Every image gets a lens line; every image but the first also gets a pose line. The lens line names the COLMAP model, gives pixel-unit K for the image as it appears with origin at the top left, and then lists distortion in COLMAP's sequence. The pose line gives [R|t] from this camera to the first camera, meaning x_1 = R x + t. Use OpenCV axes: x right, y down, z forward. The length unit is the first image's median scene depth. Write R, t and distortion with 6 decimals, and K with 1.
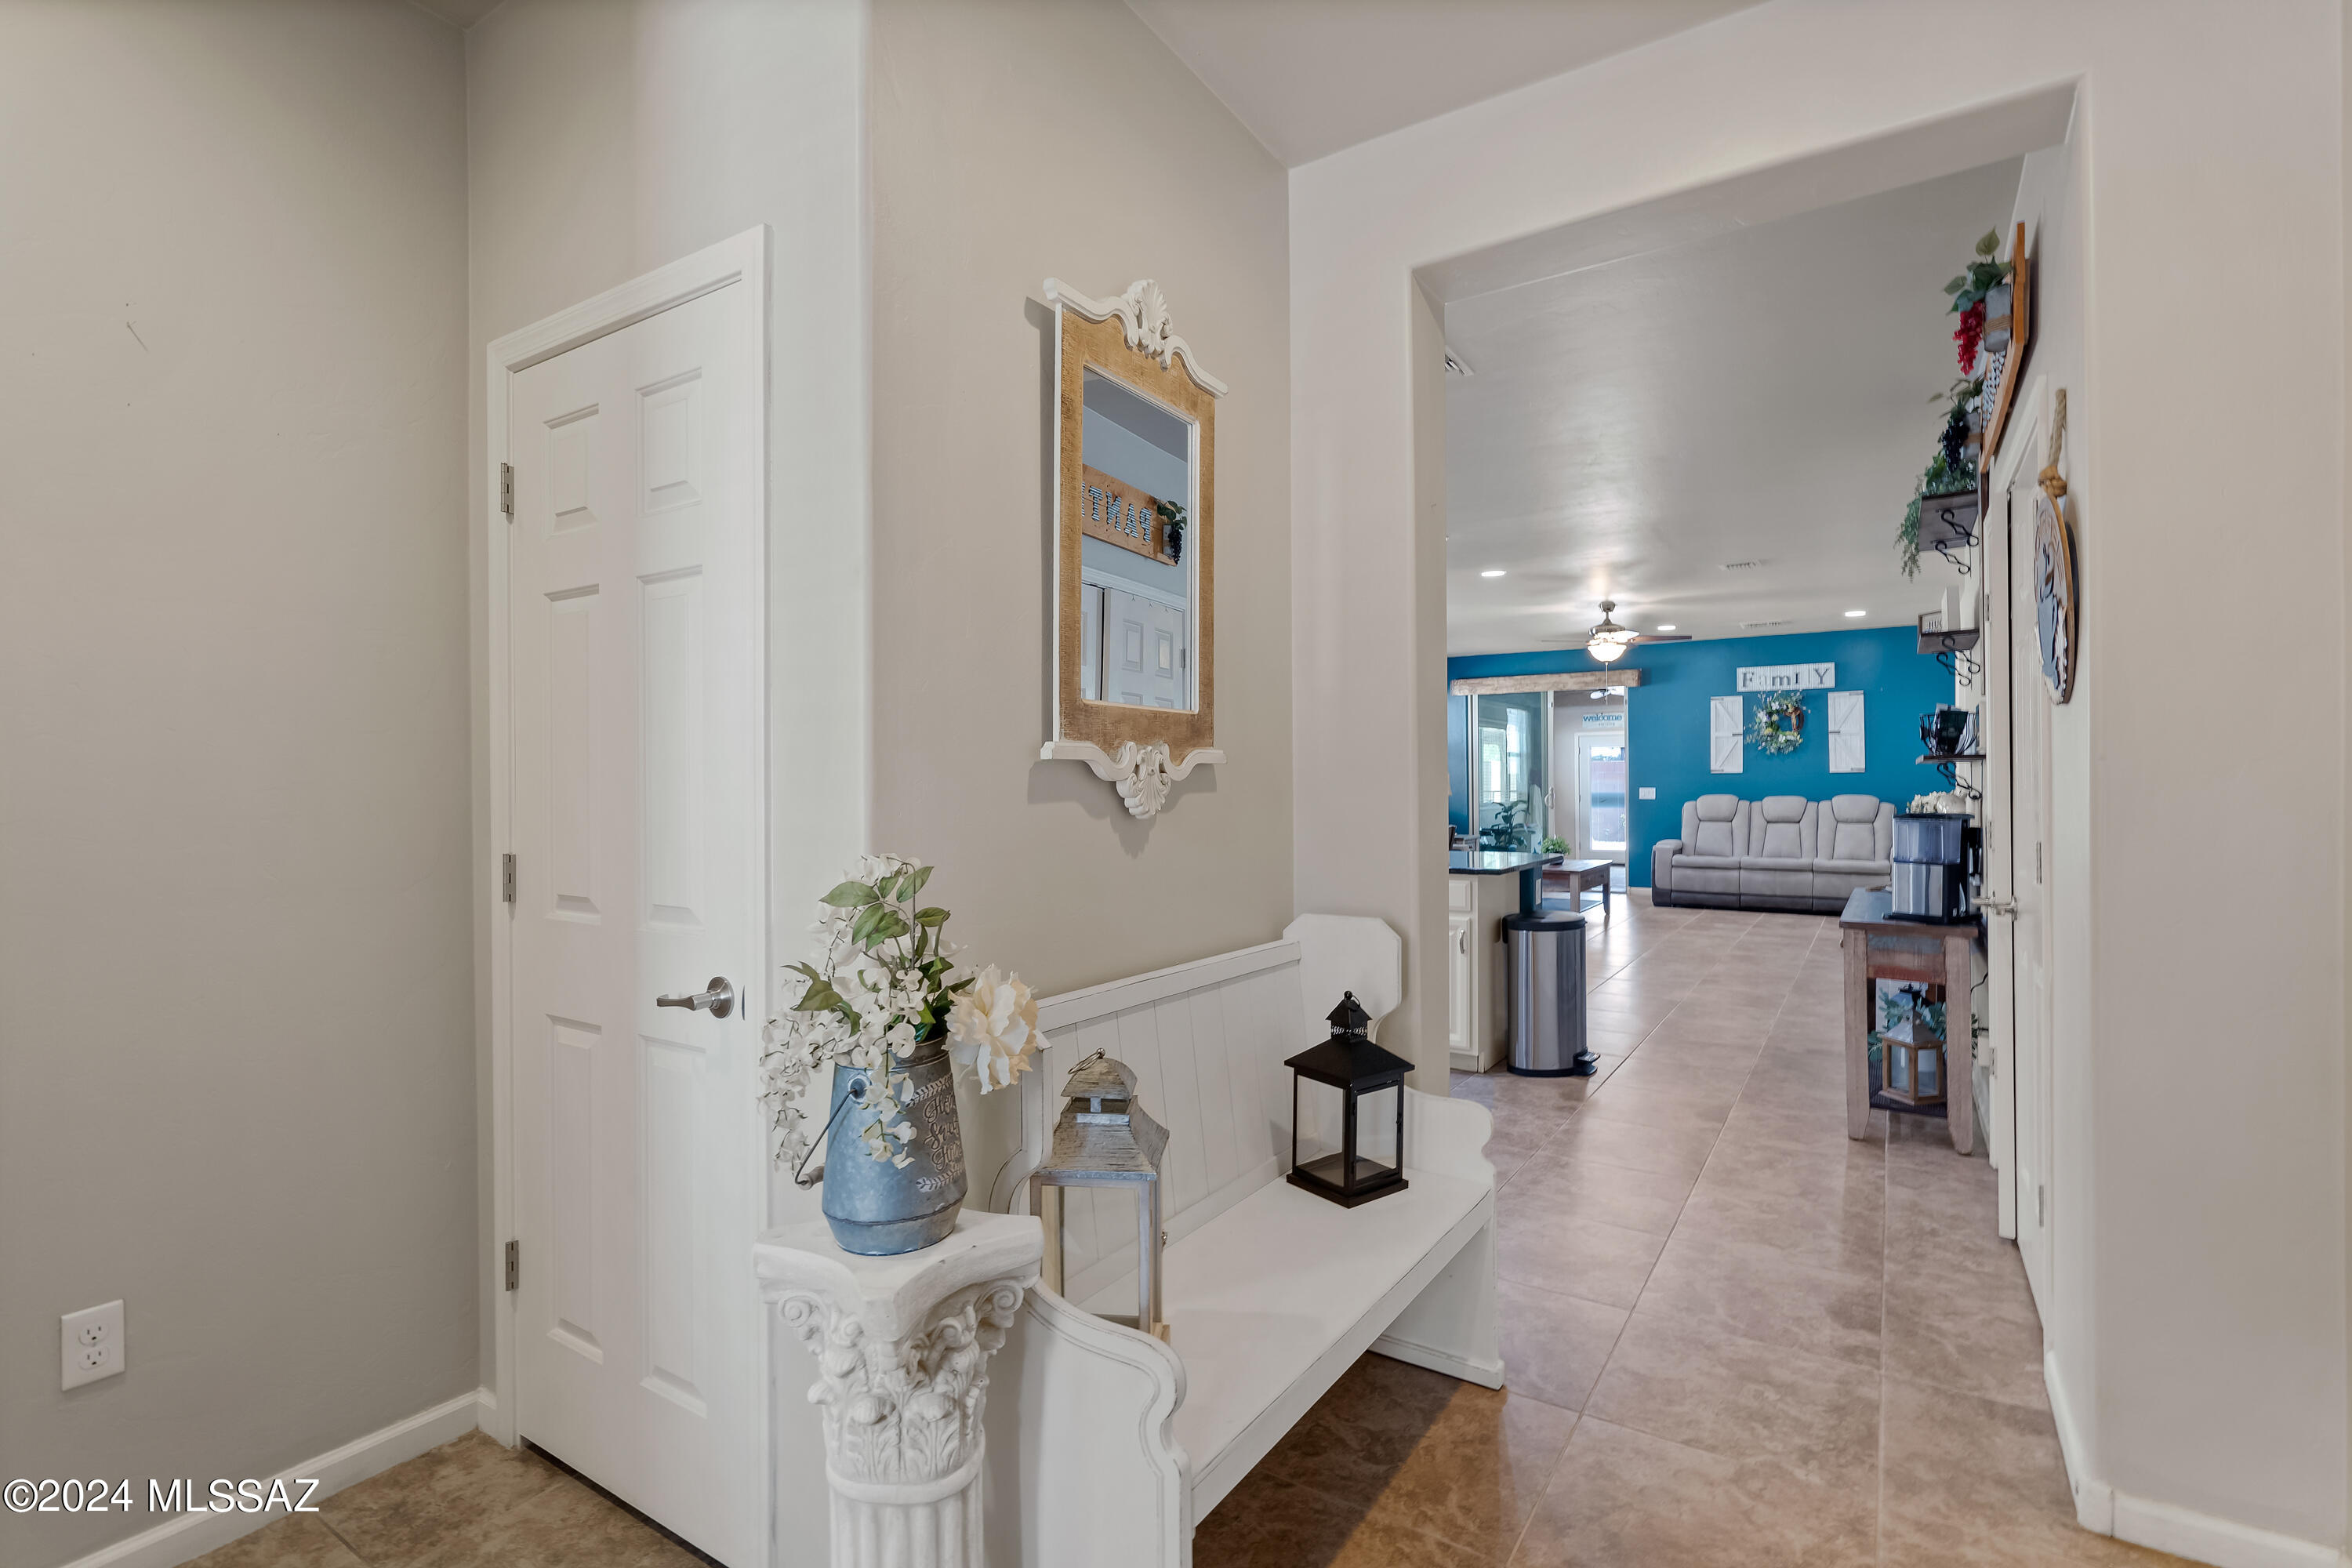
lens RADIAL K [[1091.3, 0, 1177.5], [0, 1091.3, 782.1], [0, 0, 1]] dist [-0.007815, 0.003501]
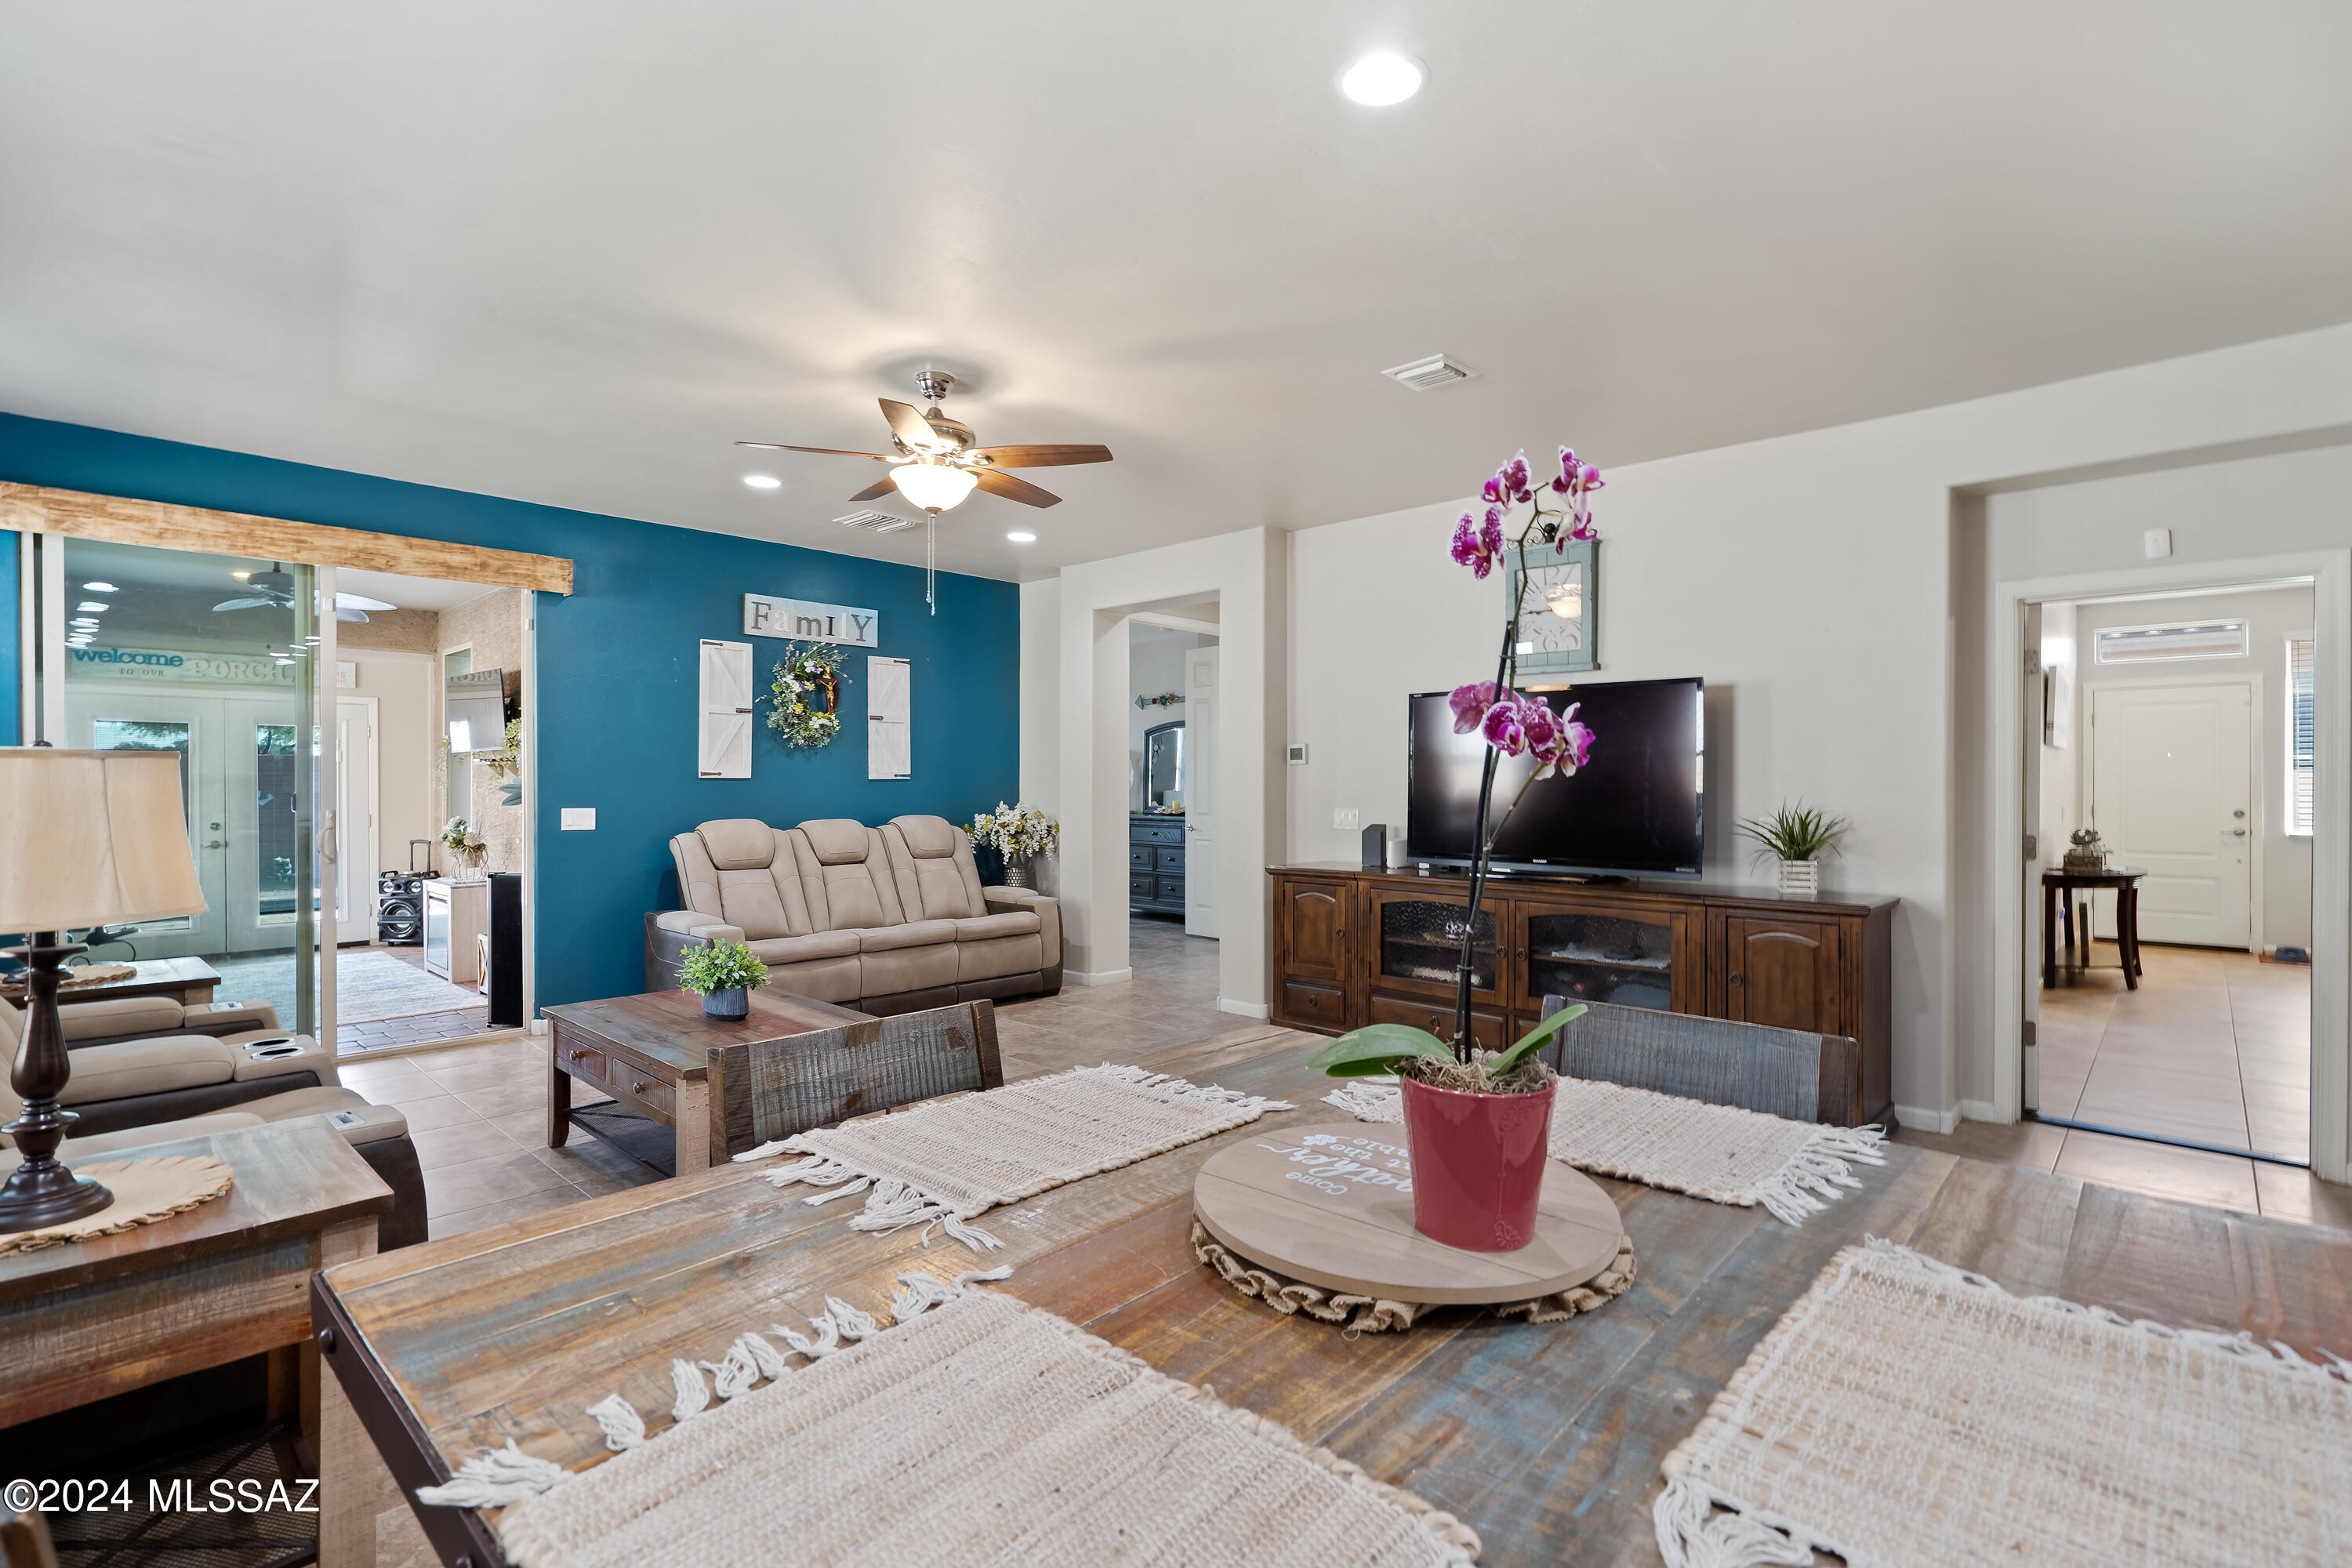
lens RADIAL K [[1091.3, 0, 1175.7], [0, 1091.3, 785.9], [0, 0, 1]] dist [-0.007815, 0.003501]
pose [[0.166915, 0.001754, 0.985970, -0.002109], [-0.001620, 0.999998, -0.001505, -0.004624], [-0.985970, -0.001346, 0.166918, 0.706576]]
